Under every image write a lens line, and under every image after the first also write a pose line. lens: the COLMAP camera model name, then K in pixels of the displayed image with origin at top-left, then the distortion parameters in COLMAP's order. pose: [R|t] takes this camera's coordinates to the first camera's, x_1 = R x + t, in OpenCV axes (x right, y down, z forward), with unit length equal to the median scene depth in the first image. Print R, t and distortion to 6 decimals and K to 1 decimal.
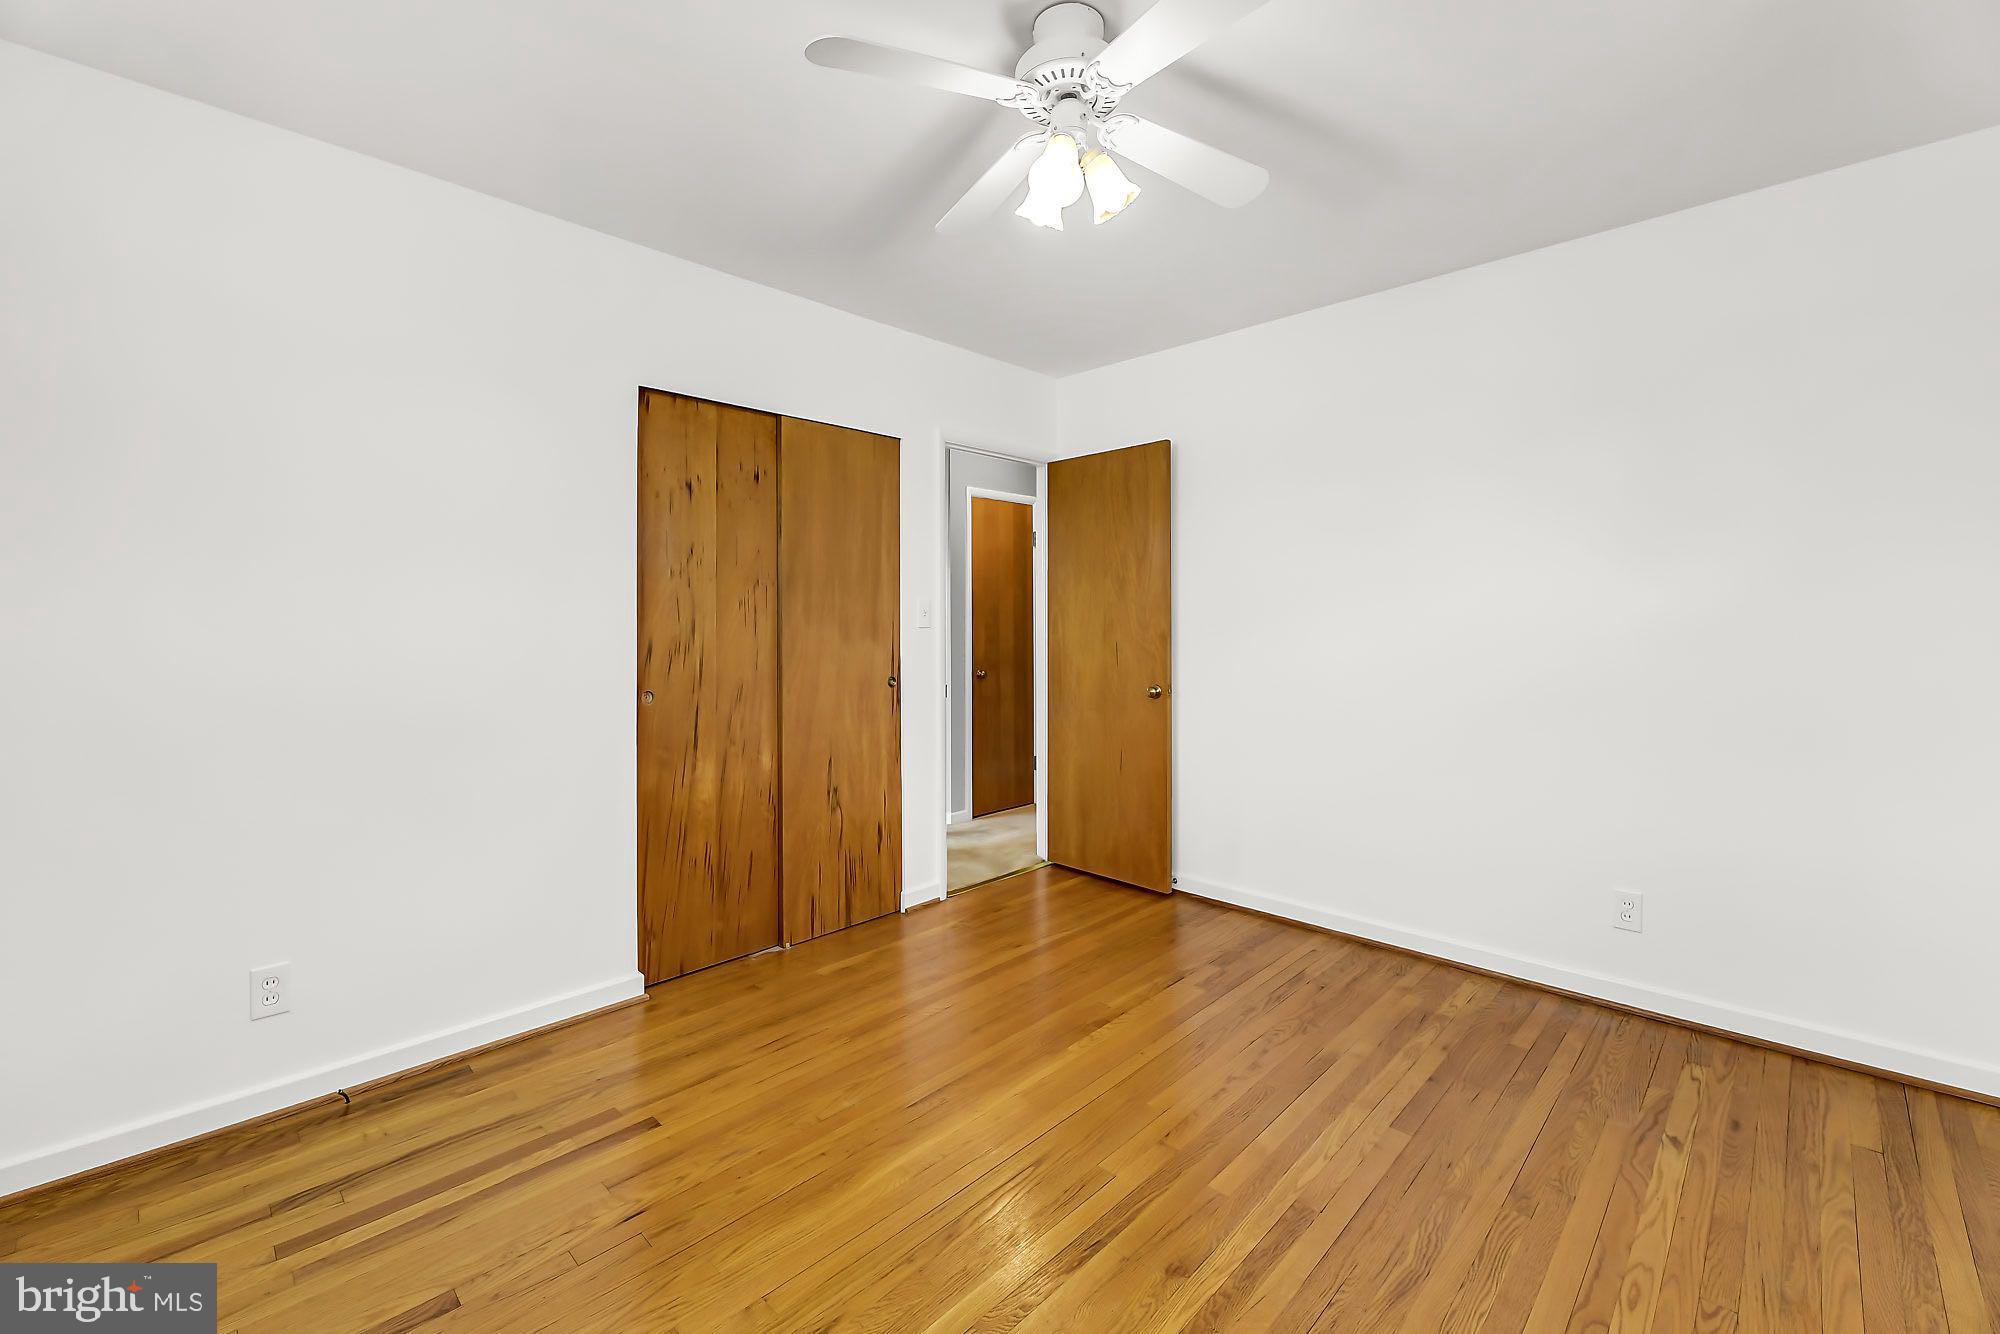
lens RADIAL K [[837.1, 0, 998.9], [0, 837.1, 624.7], [0, 0, 1]] dist [0.000345, 0.000200]
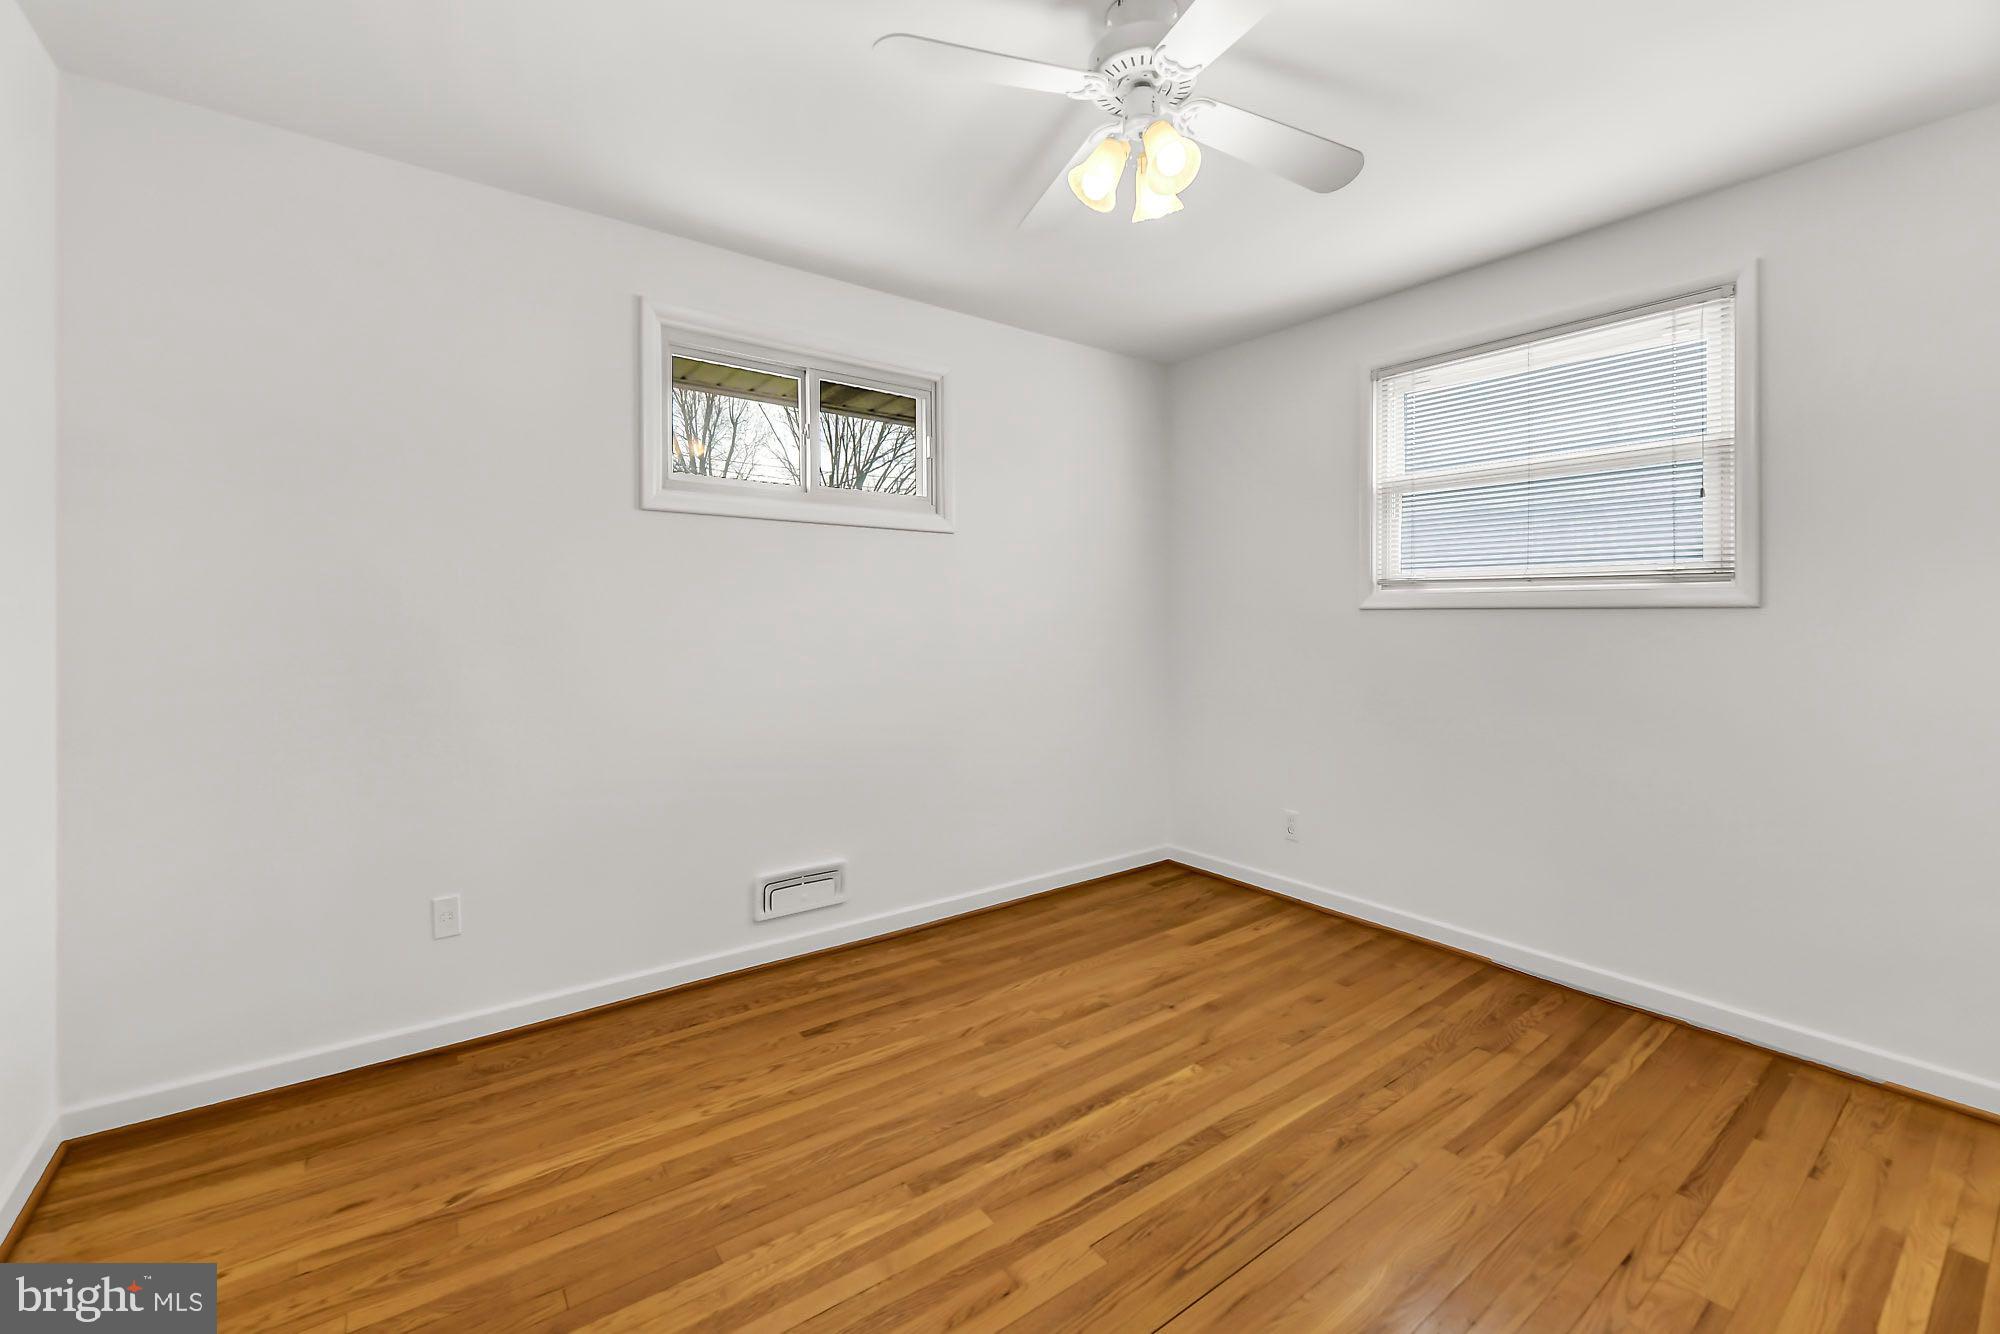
lens RADIAL K [[834.2, 0, 1001.4], [0, 834.2, 628.6], [0, 0, 1]] dist [0.001089, 0.000141]
pose [[-0.986873, 0.001086, 0.161495, 0.099162], [0.002730, 0.999947, 0.009963, -0.001019], [-0.161475, 0.010273, -0.986823, 2.101849]]
